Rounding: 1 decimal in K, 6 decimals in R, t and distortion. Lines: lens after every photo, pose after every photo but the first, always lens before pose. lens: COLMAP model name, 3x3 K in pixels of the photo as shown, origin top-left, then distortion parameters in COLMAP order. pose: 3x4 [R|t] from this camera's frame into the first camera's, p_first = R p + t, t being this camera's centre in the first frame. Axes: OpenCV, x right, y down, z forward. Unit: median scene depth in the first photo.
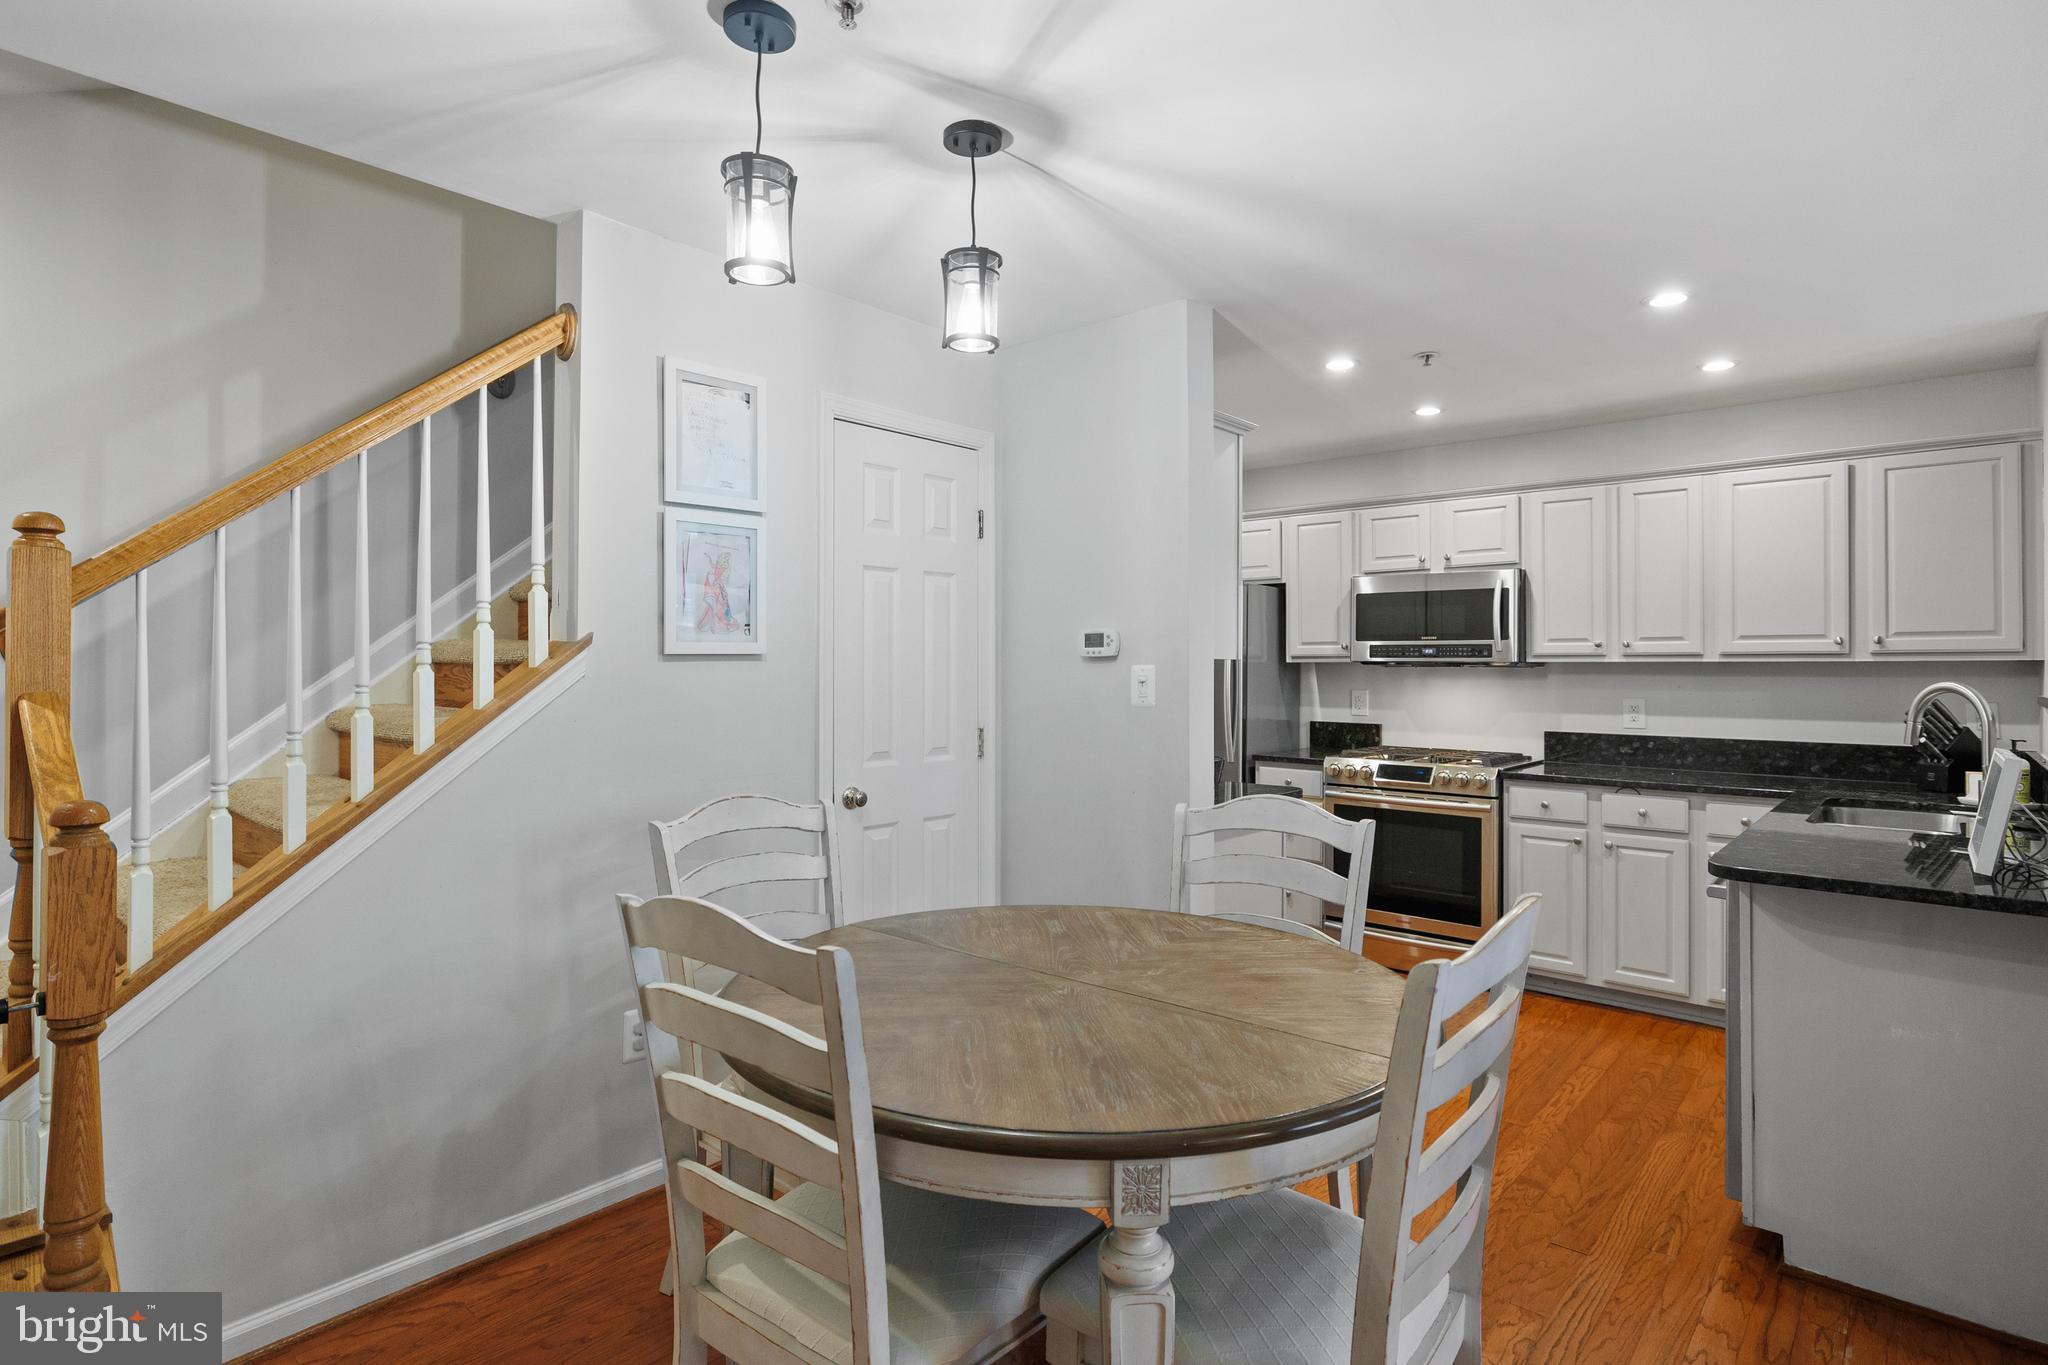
lens RADIAL K [[1021.3, 0, 994.9], [0, 1021.3, 660.6], [0, 0, 1]] dist [-0.009385, 0.001285]
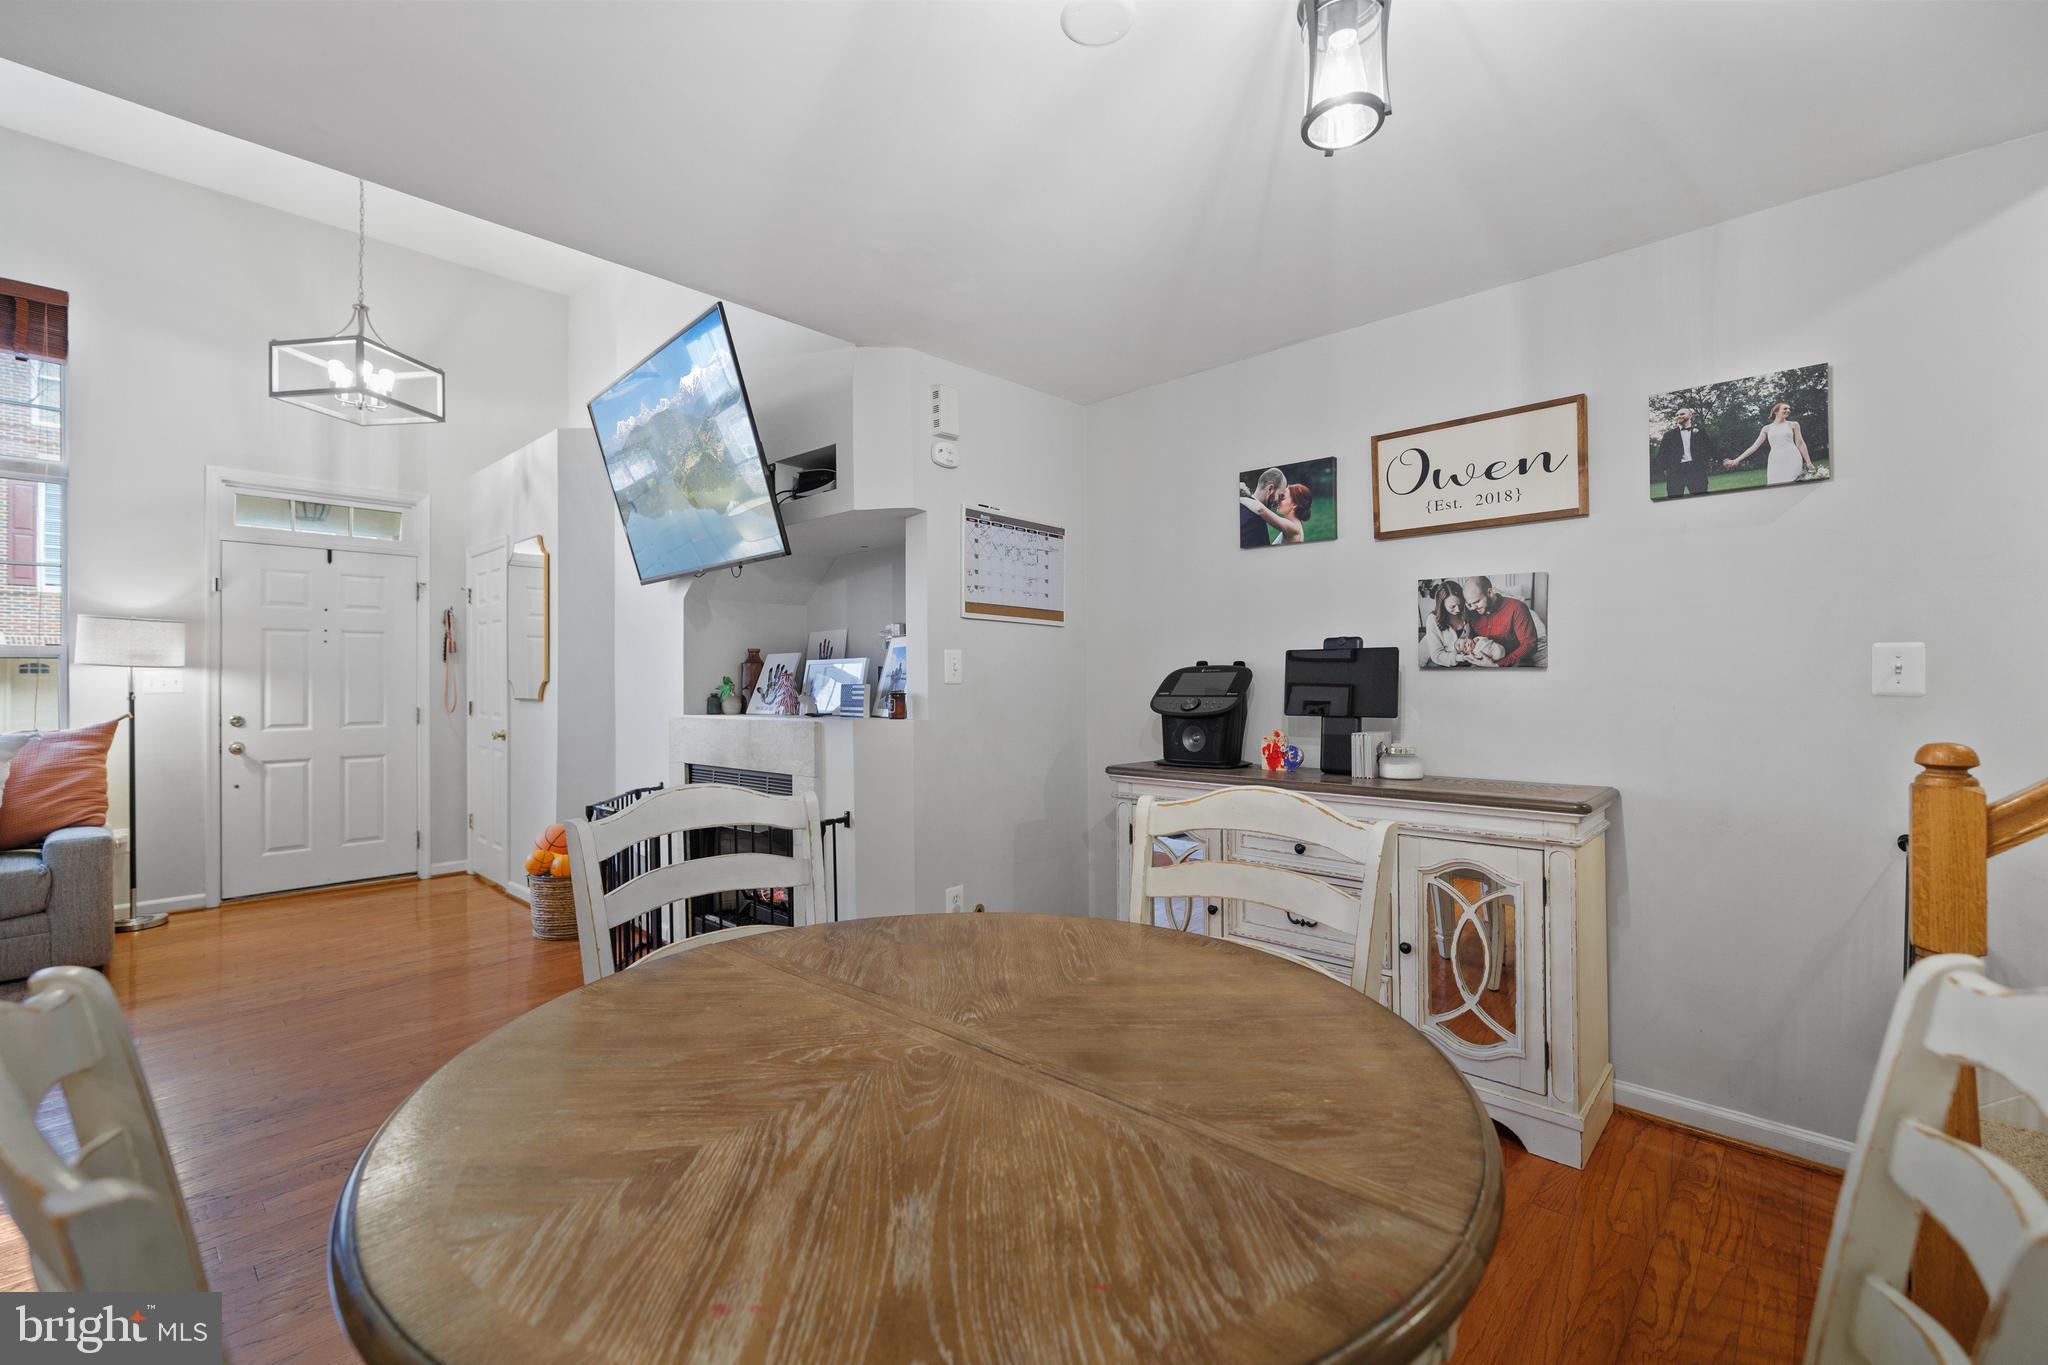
lens RADIAL K [[865.1, 0, 1026.1], [0, 865.1, 682.6], [0, 0, 1]] dist [-0.001651, -0.001271]
pose [[-0.999973, 0.002967, 0.006676, 0.007660], [0.002936, 0.999985, -0.004591, 0.030712], [-0.006690, -0.004572, -0.999967, 0.724913]]
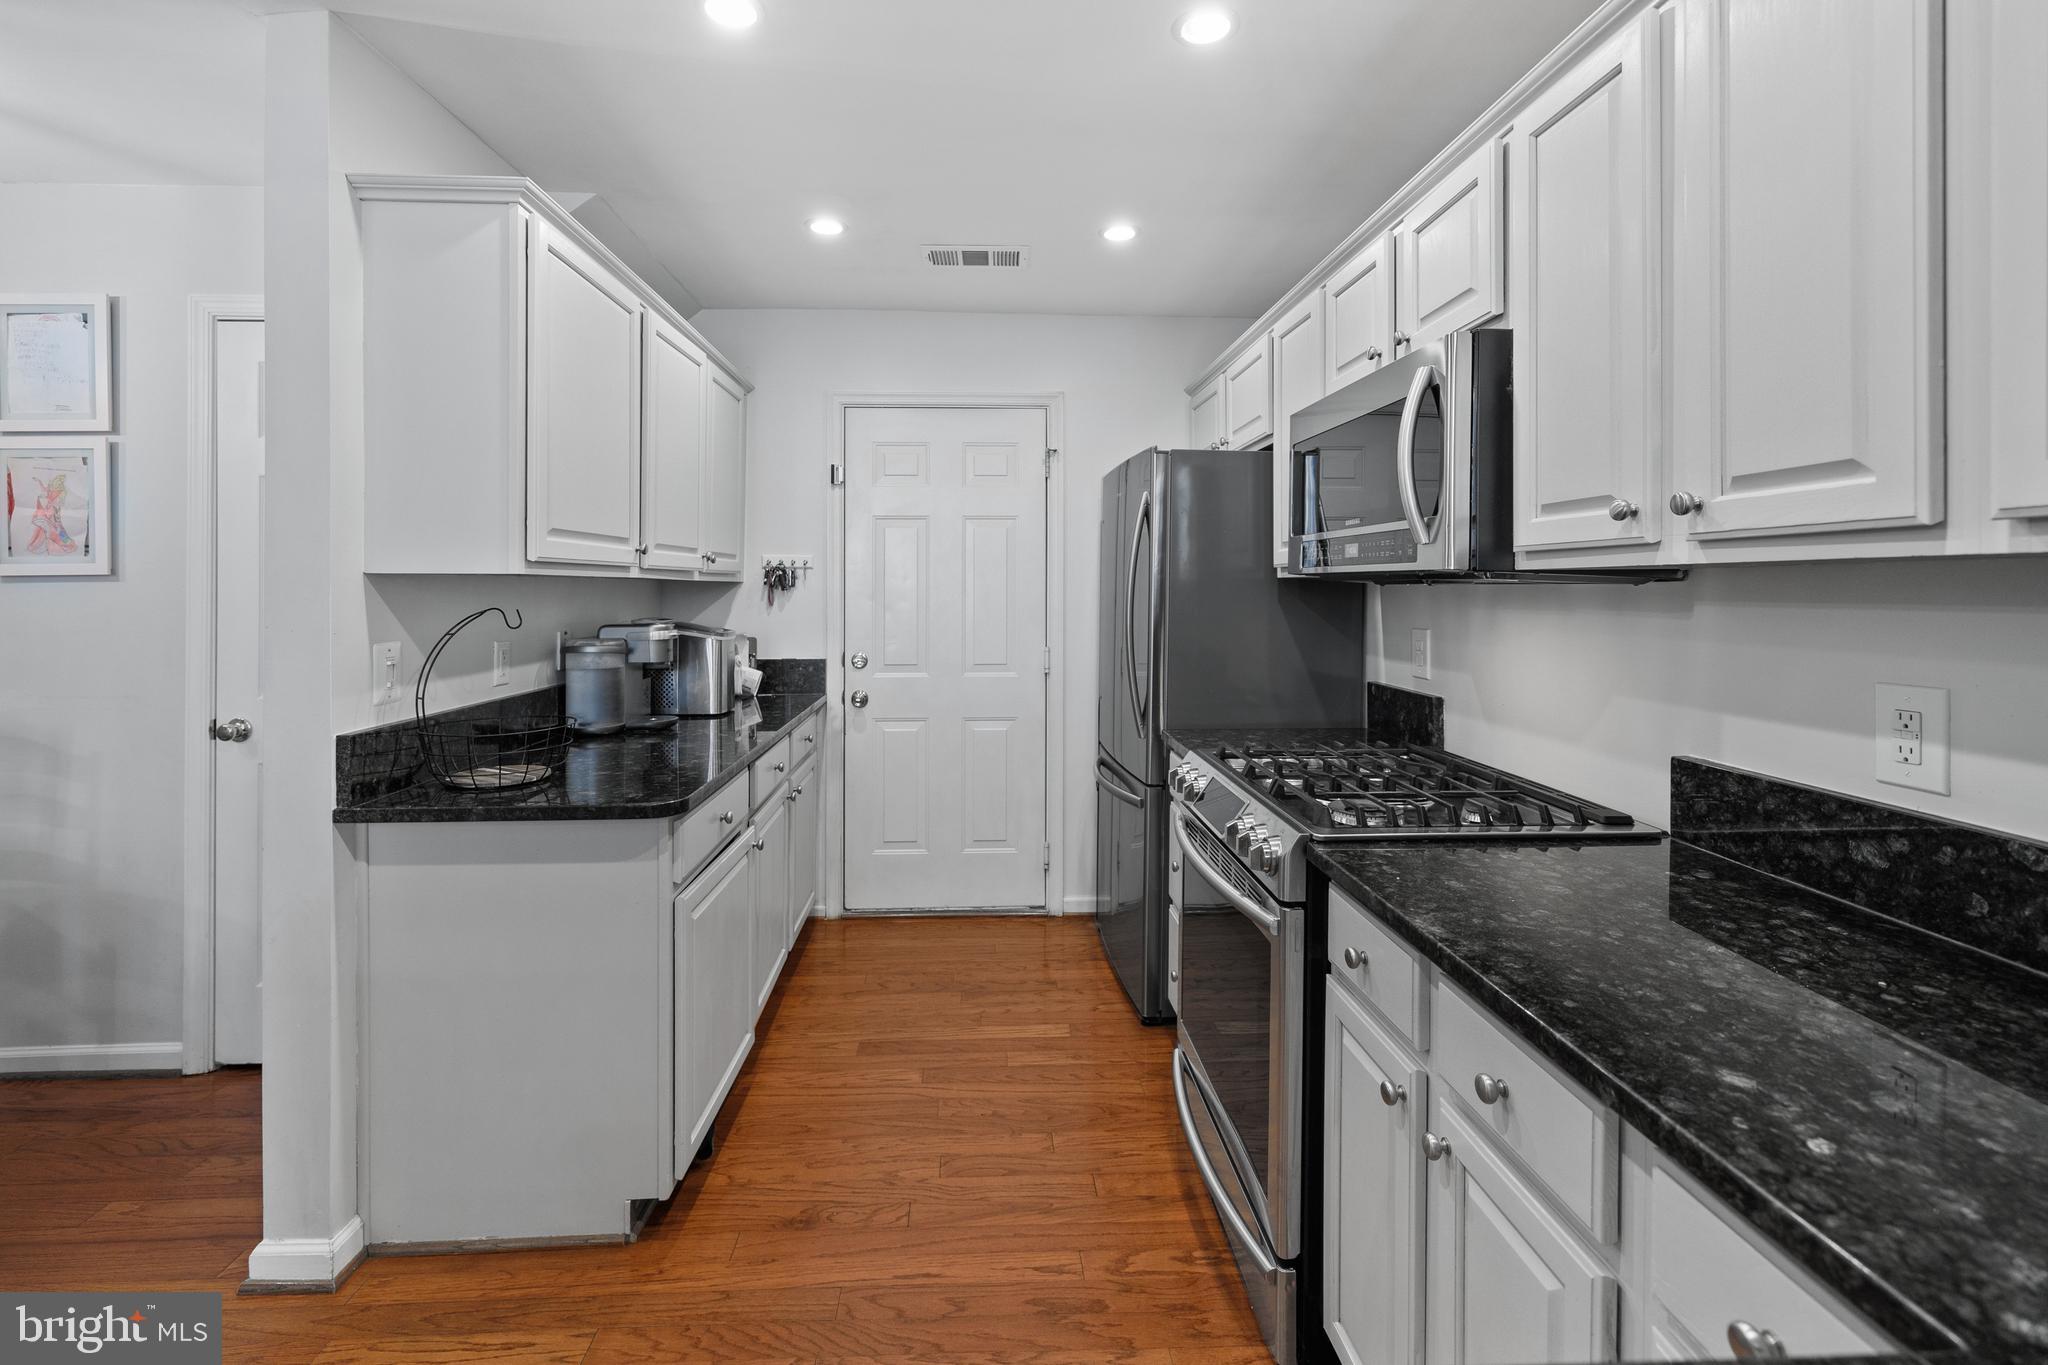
lens RADIAL K [[865.1, 0, 1016.5], [0, 865.1, 594.4], [0, 0, 1]] dist [-0.001651, -0.001271]
pose [[0.713355, 0.002452, -0.700798, 0.678516], [0.005747, 0.999940, 0.009348, 0.007060], [0.700779, -0.010695, 0.713298, 0.701786]]
